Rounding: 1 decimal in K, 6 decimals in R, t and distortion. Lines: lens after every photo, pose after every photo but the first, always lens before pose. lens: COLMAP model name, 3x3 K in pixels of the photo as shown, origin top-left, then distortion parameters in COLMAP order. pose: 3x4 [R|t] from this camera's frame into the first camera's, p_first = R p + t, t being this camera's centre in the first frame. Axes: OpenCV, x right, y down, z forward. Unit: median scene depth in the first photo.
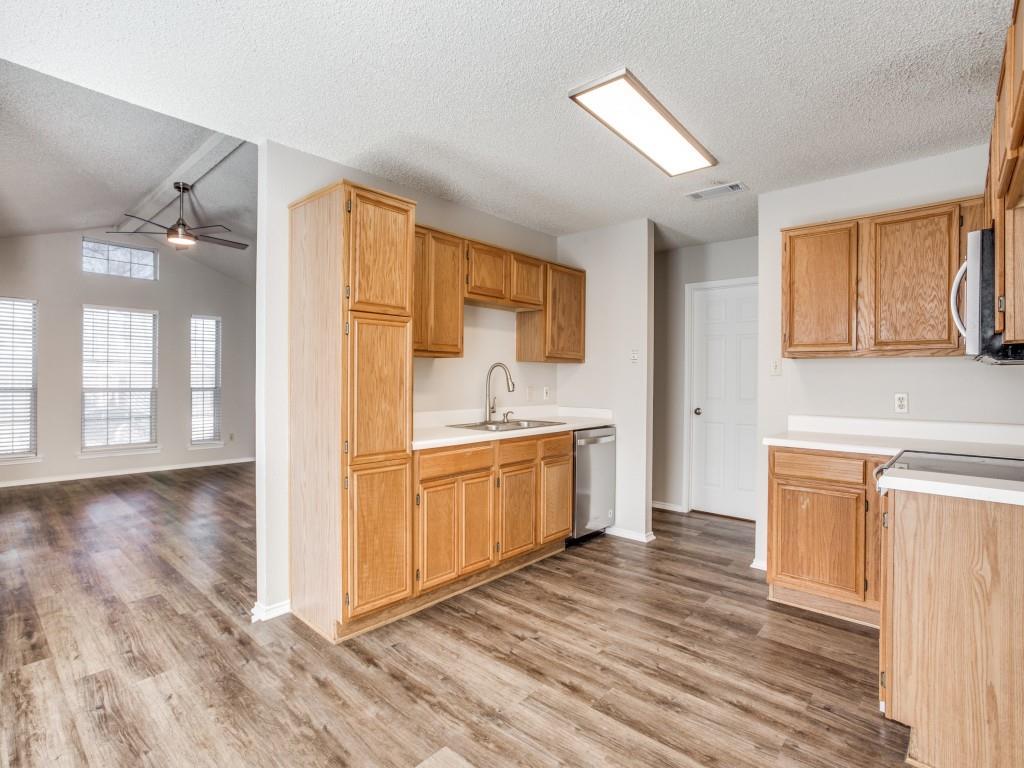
lens RADIAL K [[503.0, 0, 509.7], [0, 503.0, 381.4], [0, 0, 1]] dist [-0.006397, 0.006661]
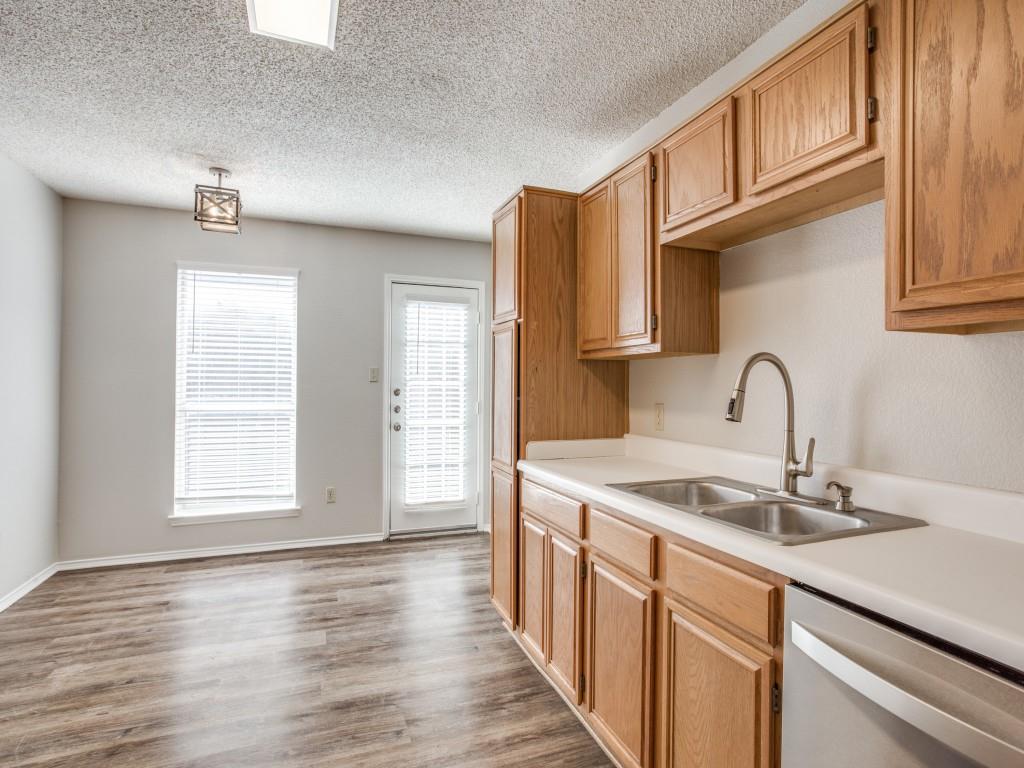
lens RADIAL K [[522.8, 0, 518.8], [0, 522.8, 379.4], [0, 0, 1]] dist [-0.039612, 0.015222]
pose [[-0.438947, -0.014833, -0.898390, 0.601737], [-0.013821, 0.999857, -0.009756, -0.015753], [0.898406, 0.008135, -0.439090, 1.327188]]
